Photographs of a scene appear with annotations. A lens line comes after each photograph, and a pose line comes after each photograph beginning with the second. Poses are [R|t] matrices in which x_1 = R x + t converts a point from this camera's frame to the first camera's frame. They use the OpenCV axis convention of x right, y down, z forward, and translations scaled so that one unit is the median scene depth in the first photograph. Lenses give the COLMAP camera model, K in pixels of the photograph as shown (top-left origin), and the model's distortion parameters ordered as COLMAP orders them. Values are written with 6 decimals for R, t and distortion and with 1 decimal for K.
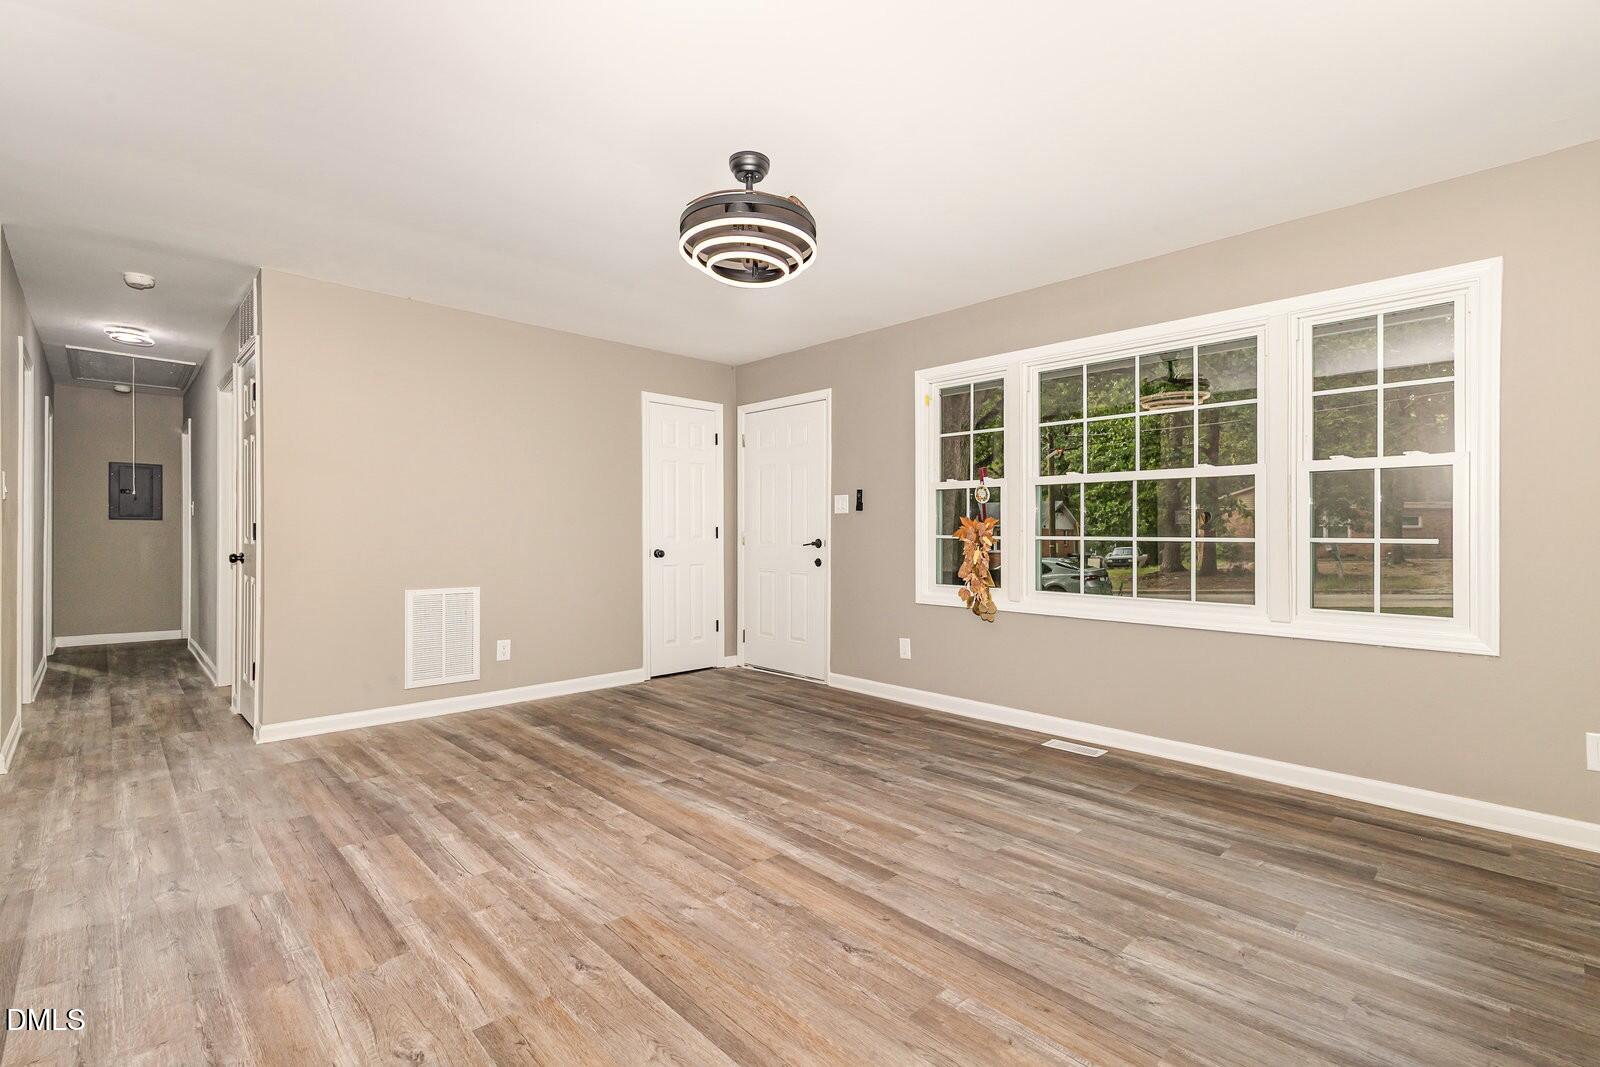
lens RADIAL K [[722.9, 0, 800.0], [0, 722.9, 533.5], [0, 0, 1]] dist [0.008628, -0.001205]
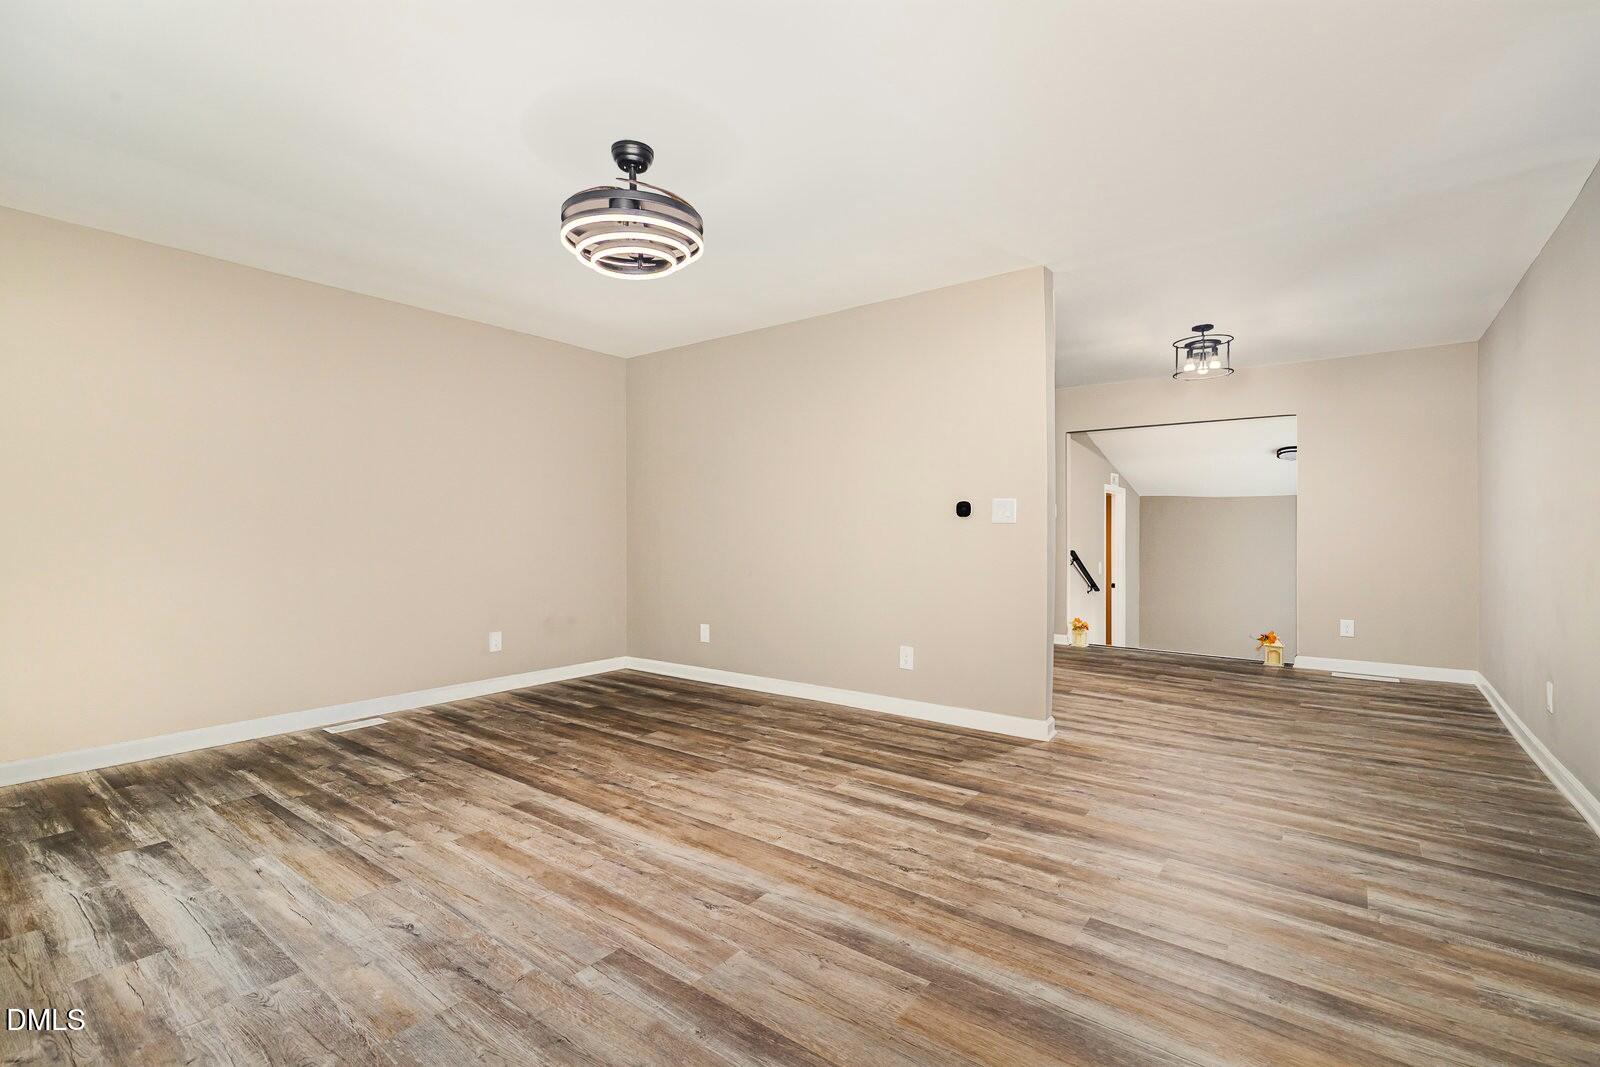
lens RADIAL K [[722.9, 0, 800.0], [0, 722.9, 533.5], [0, 0, 1]] dist [0.008628, -0.001205]
pose [[-0.987943, -0.005616, -0.154718, -0.119851], [-0.005488, 0.999984, -0.001253, 0.002907], [0.154723, -0.000389, -0.987958, 1.723977]]
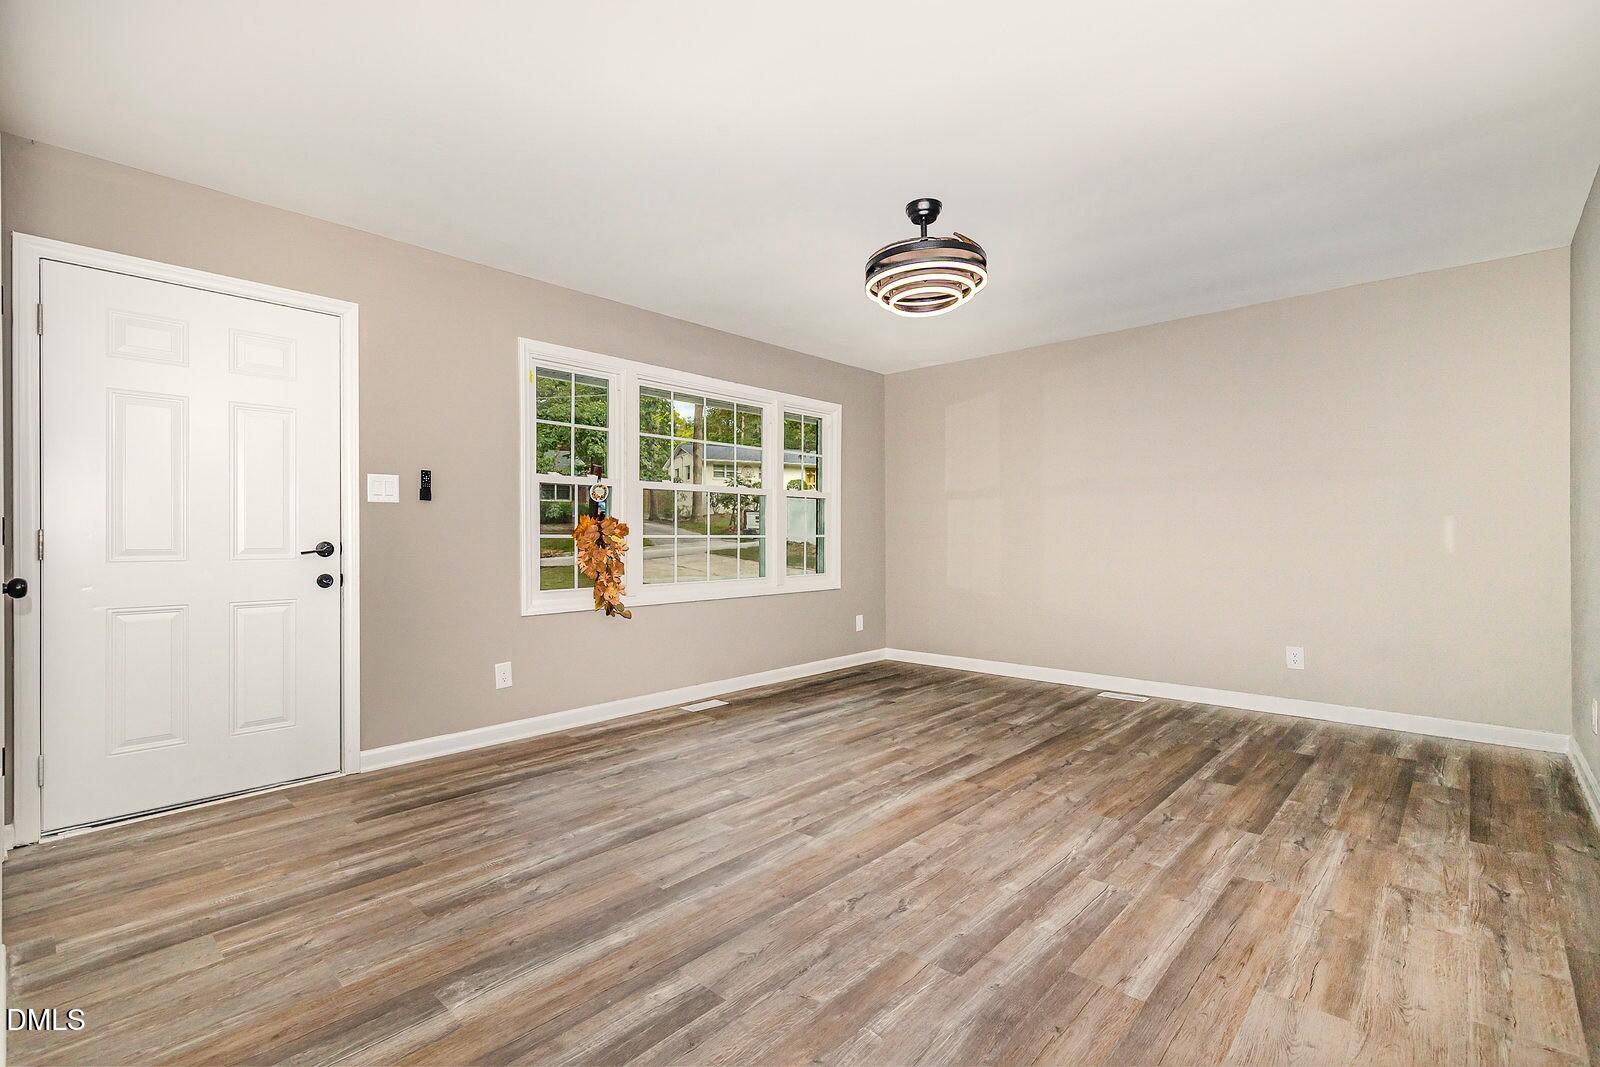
lens RADIAL K [[722.9, 0, 800.0], [0, 722.9, 533.5], [0, 0, 1]] dist [0.008628, -0.001205]
pose [[-0.060720, -0.002074, 0.998153, -1.030778], [0.001029, 0.999997, 0.002140, -0.000366], [-0.998154, 0.001157, -0.060718, 1.088815]]
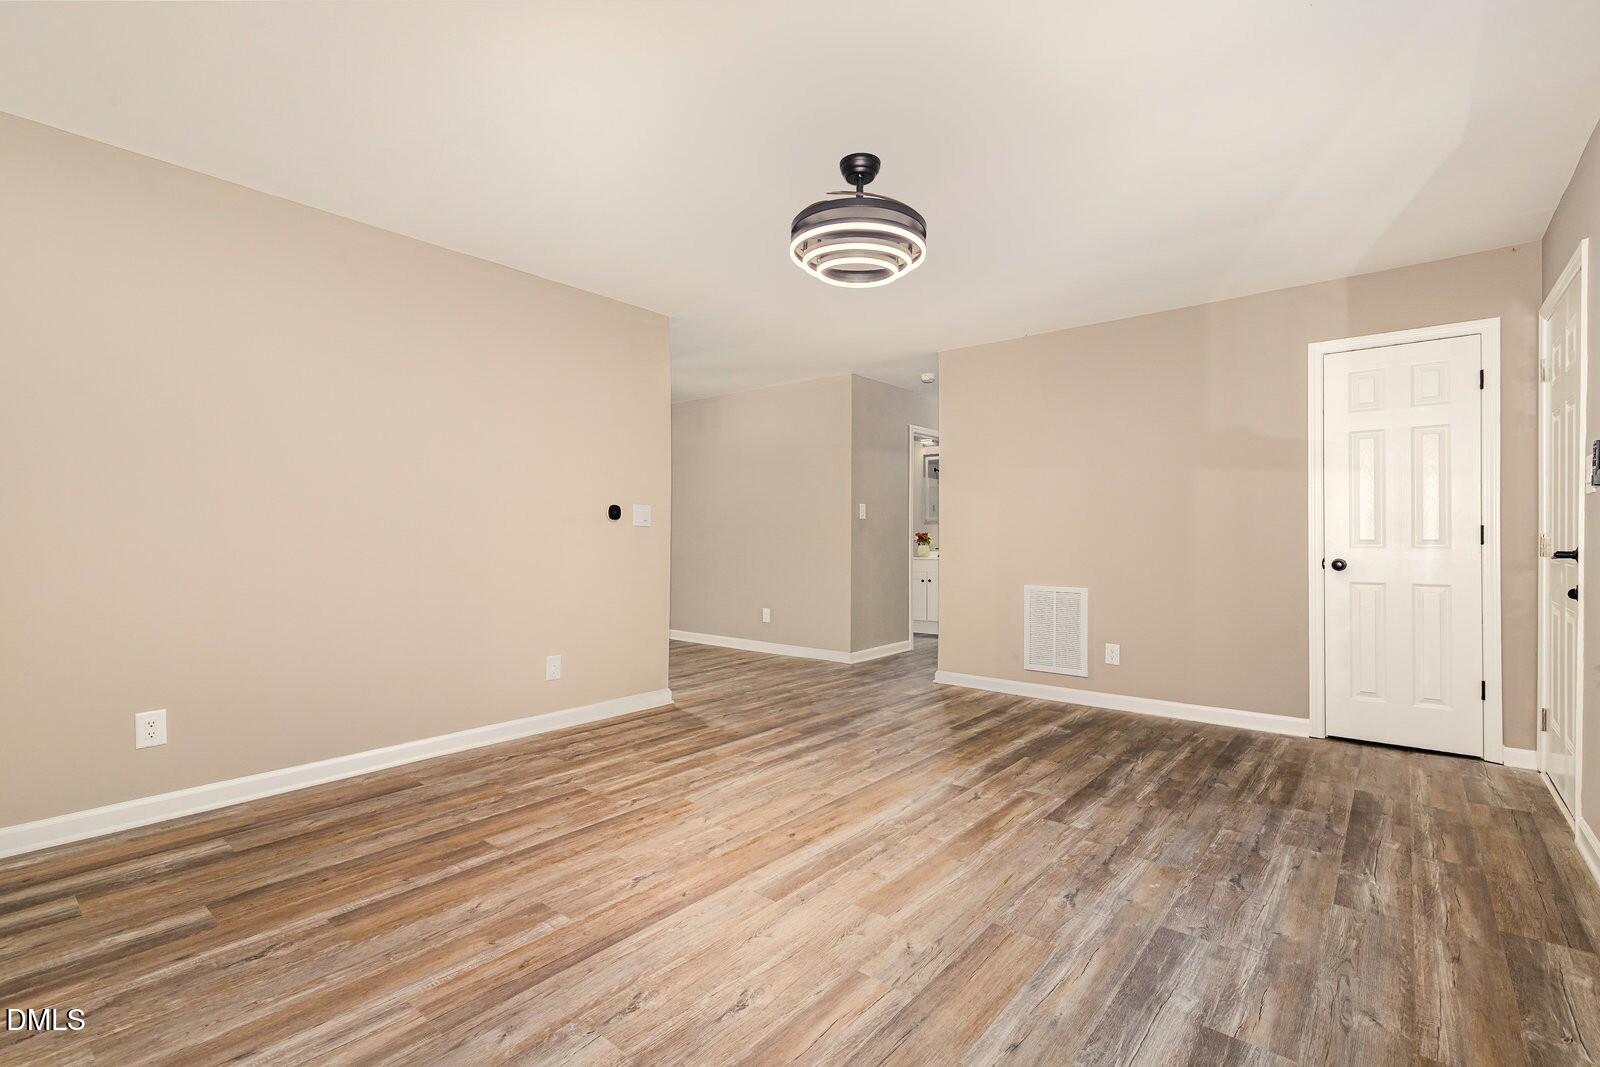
lens RADIAL K [[722.9, 0, 800.0], [0, 722.9, 533.5], [0, 0, 1]] dist [0.008628, -0.001205]
pose [[0.112597, -0.007486, -0.993613, 0.794581], [-0.001396, 0.999969, -0.007692, 0.006388], [0.993640, 0.002253, 0.112583, 0.693722]]
